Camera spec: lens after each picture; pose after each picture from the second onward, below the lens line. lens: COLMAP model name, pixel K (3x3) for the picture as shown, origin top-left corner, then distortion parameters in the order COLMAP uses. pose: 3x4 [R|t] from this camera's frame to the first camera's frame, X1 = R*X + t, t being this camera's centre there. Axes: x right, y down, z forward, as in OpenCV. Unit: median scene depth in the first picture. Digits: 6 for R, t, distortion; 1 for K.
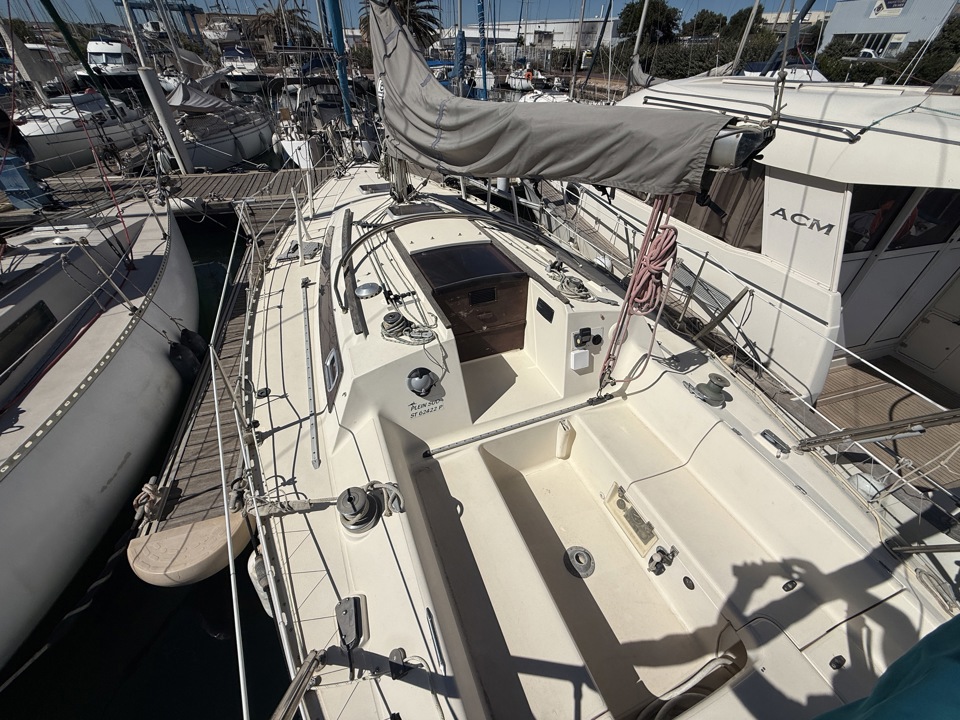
lens RADIAL K [[391.1, 0, 478.5], [0, 391.1, 355.6], [0, 0, 1]] dist [0.007117, 0.000299]
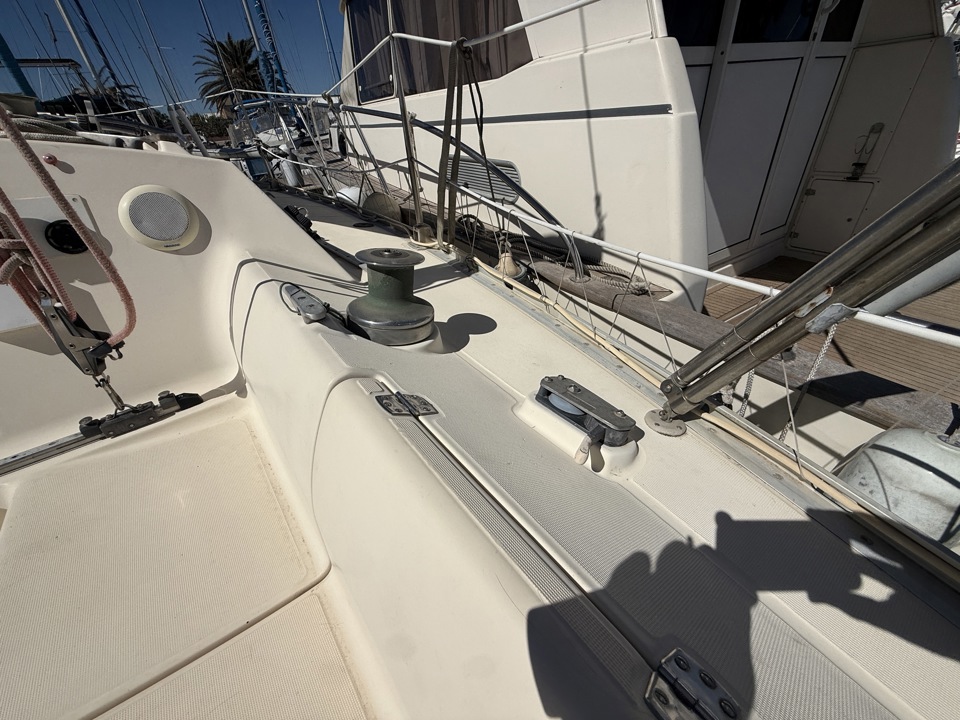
lens RADIAL K [[381.5, 0, 478.9], [0, 381.5, 357.1], [0, 0, 1]] dist [0.000652, 0.000054]
pose [[0.959594, -0.204194, 0.193608, 0.509115], [0.226387, 0.968868, -0.100216, 0.155433], [-0.167118, 0.139997, 0.975947, 0.597463]]
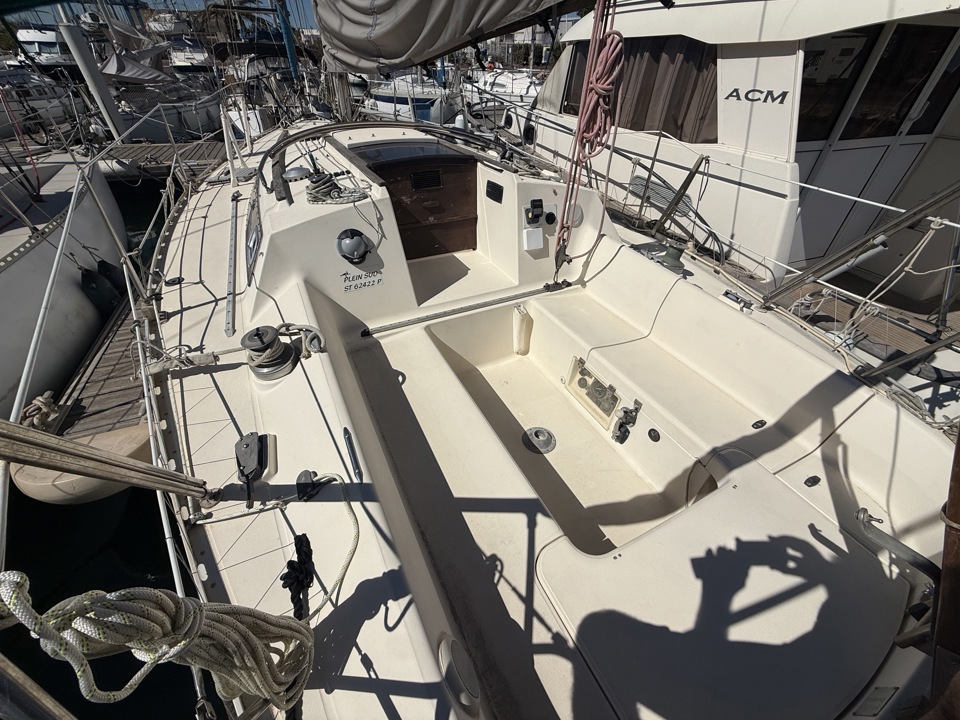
lens RADIAL K [[389.8, 0, 478.3], [0, 389.8, 356.3], [0, 0, 1]] dist [0.017001, -0.004491]
pose [[0.997243, -0.045660, 0.058494, 0.057241], [0.046151, 0.998909, -0.007064, 0.265209], [-0.058108, 0.009744, 0.998263, 0.079035]]
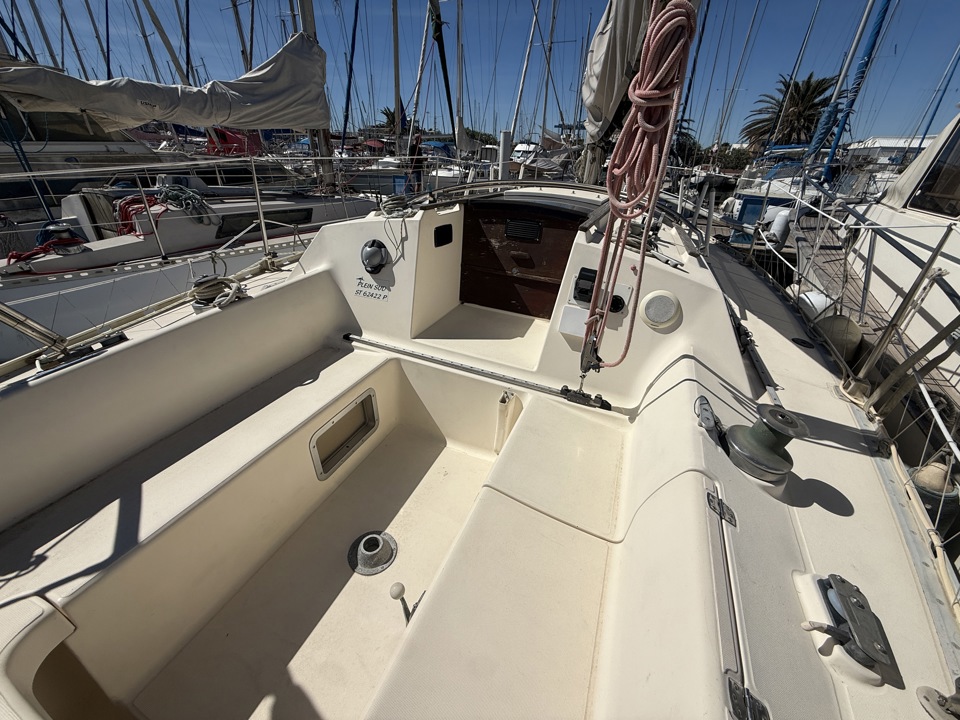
lens RADIAL K [[382.6, 0, 476.1], [0, 382.6, 360.2], [0, 0, 1]] dist [-0.000351, 0.000051]
pose [[0.700404, 0.362816, -0.614653, 0.514294], [-0.475827, 0.879232, -0.023219, 0.147476], [0.531999, 0.308731, 0.788456, 0.396725]]
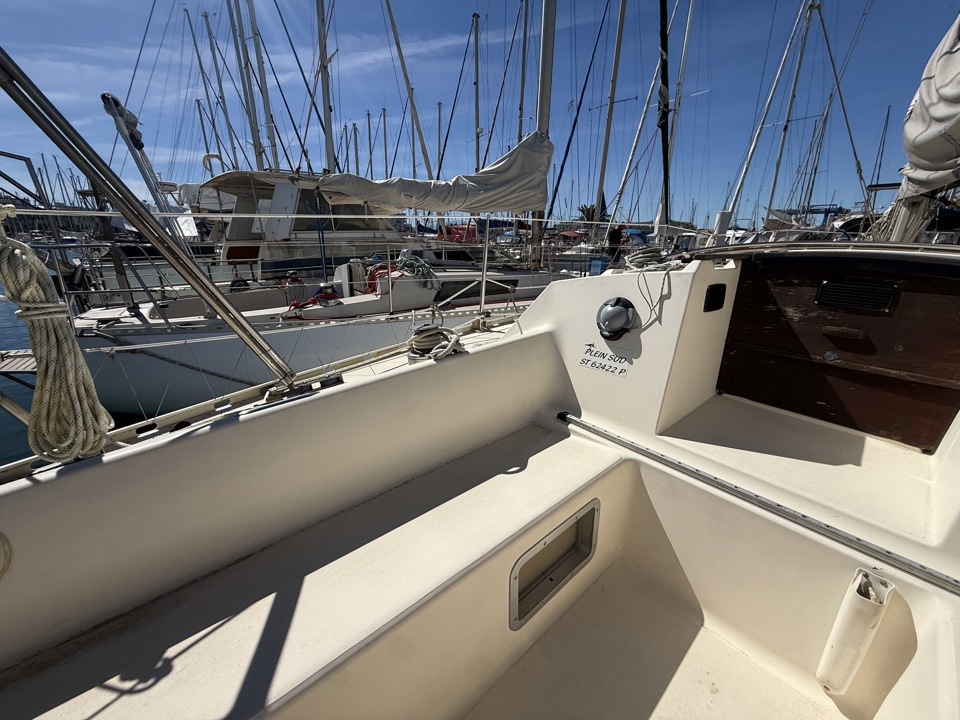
lens RADIAL K [[381.5, 0, 478.9], [0, 381.5, 357.1], [0, 0, 1]] dist [0.000652, 0.000054]
pose [[0.328858, 0.282242, -0.901217, 0.320473], [-0.603065, 0.797143, 0.029587, 0.196405], [0.726749, 0.533763, 0.432357, 0.448413]]
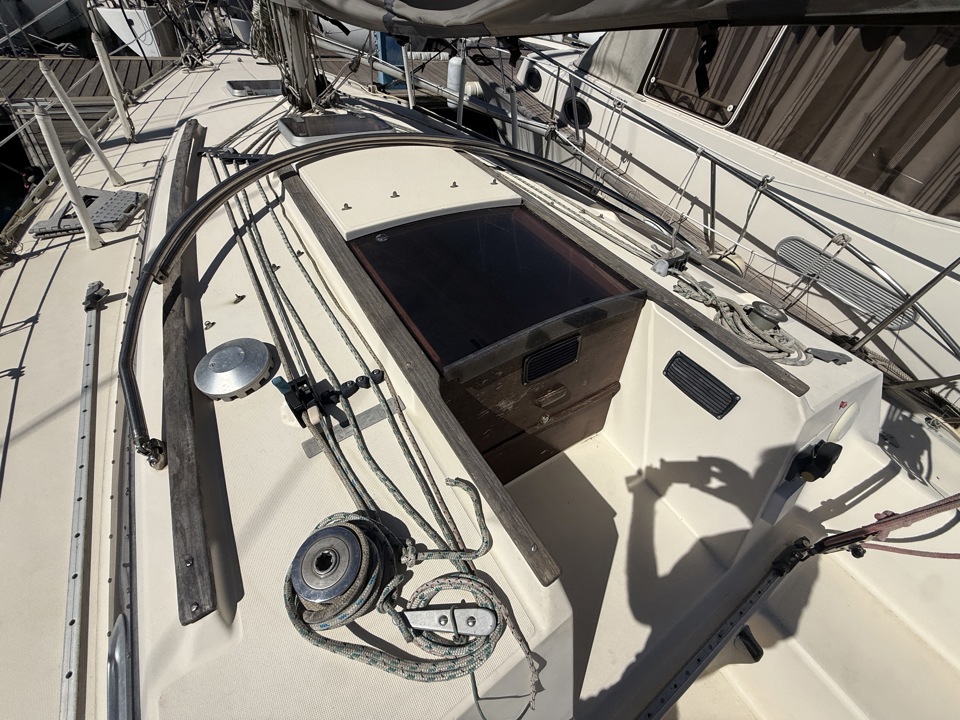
lens RADIAL K [[385.6, 0, 480.5], [0, 385.6, 357.7], [0, 0, 1]] dist [-0.000098, 0.000102]
pose [[0.981743, -0.071896, 0.176104, -0.126834], [0.042291, 0.985146, 0.166431, -0.213734], [-0.185454, -0.155945, 0.970200, 0.611514]]
